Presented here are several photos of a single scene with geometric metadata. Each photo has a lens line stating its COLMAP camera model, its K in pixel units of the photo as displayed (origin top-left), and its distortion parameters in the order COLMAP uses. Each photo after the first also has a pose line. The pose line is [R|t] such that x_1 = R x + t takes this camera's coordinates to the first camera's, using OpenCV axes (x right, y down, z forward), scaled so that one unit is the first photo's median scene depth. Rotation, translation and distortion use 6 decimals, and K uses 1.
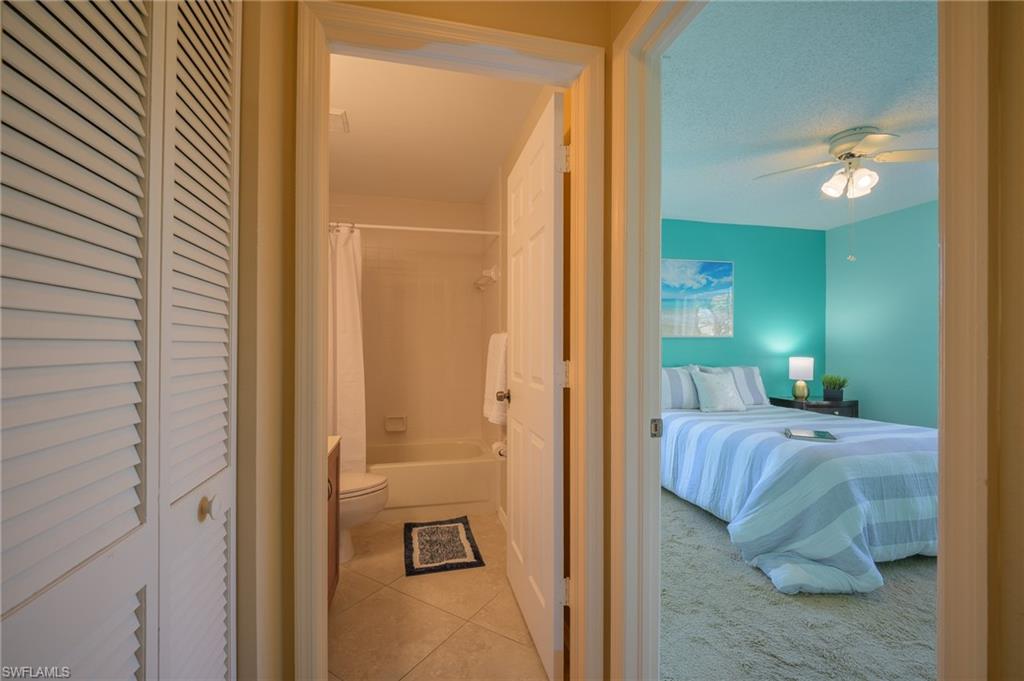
lens RADIAL K [[431.0, 0, 501.9], [0, 431.0, 342.5], [0, 0, 1]] dist [0.001182, -0.009086]
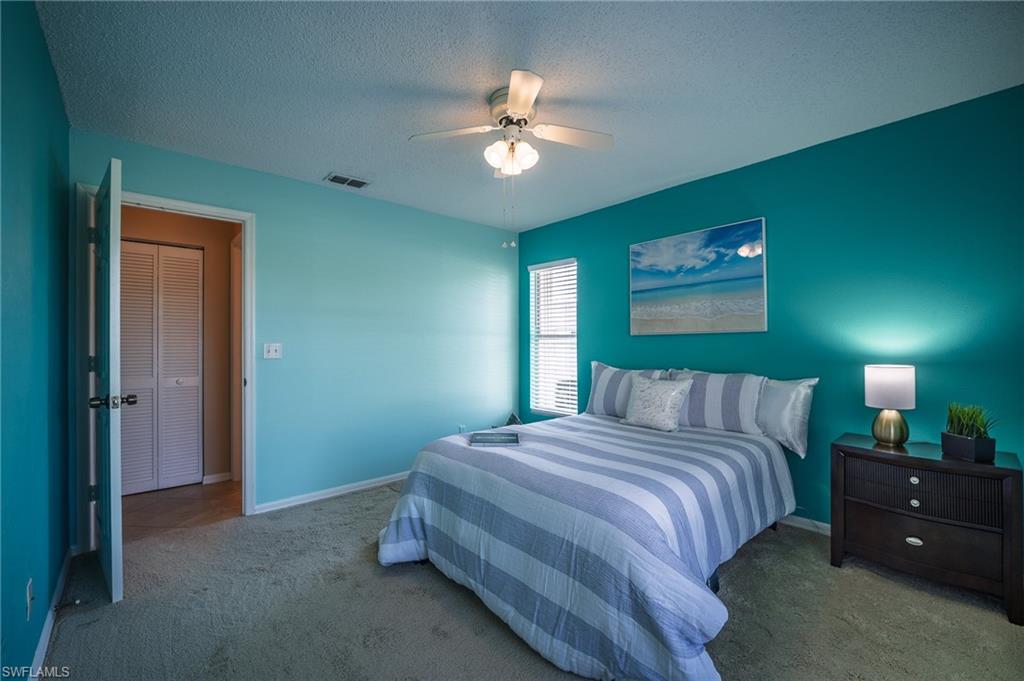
lens RADIAL K [[422.8, 0, 514.3], [0, 422.8, 342.2], [0, 0, 1]] dist [0.001337, -0.005585]
pose [[0.487661, -0.011488, -0.872957, 1.259827], [0.009798, 0.999922, -0.007686, 0.008630], [0.872978, -0.004805, 0.487736, 0.480482]]
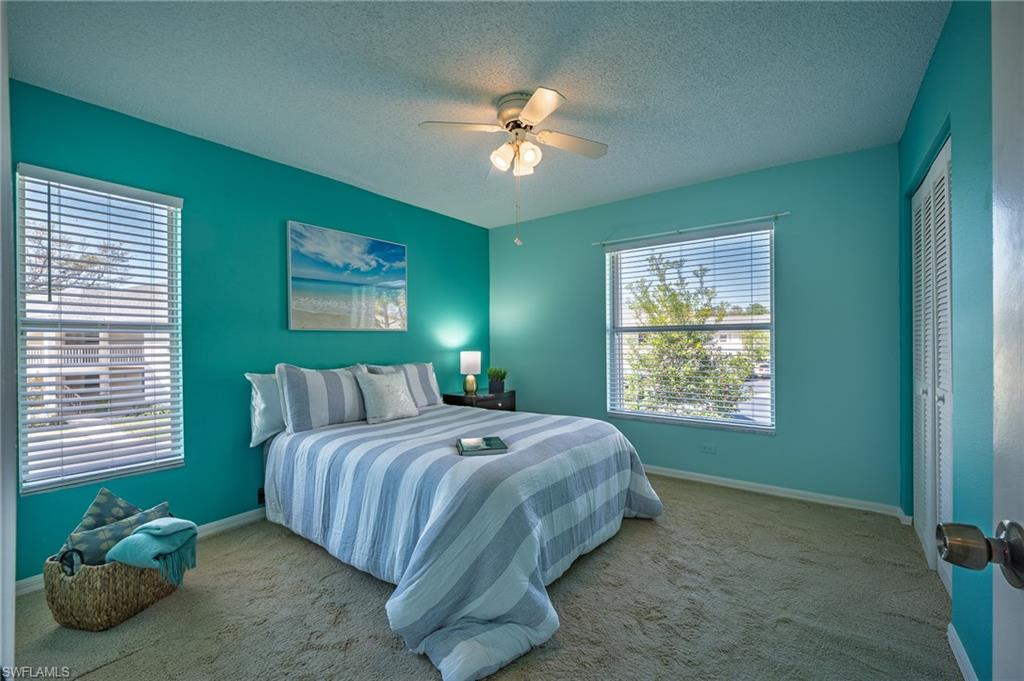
lens RADIAL K [[422.8, 0, 514.3], [0, 422.8, 342.2], [0, 0, 1]] dist [0.001337, -0.005585]
pose [[0.755111, -0.012047, 0.655486, 0.184096], [0.006404, 0.999919, 0.011000, 0.004561], [-0.655566, -0.004109, 0.755127, 0.274071]]
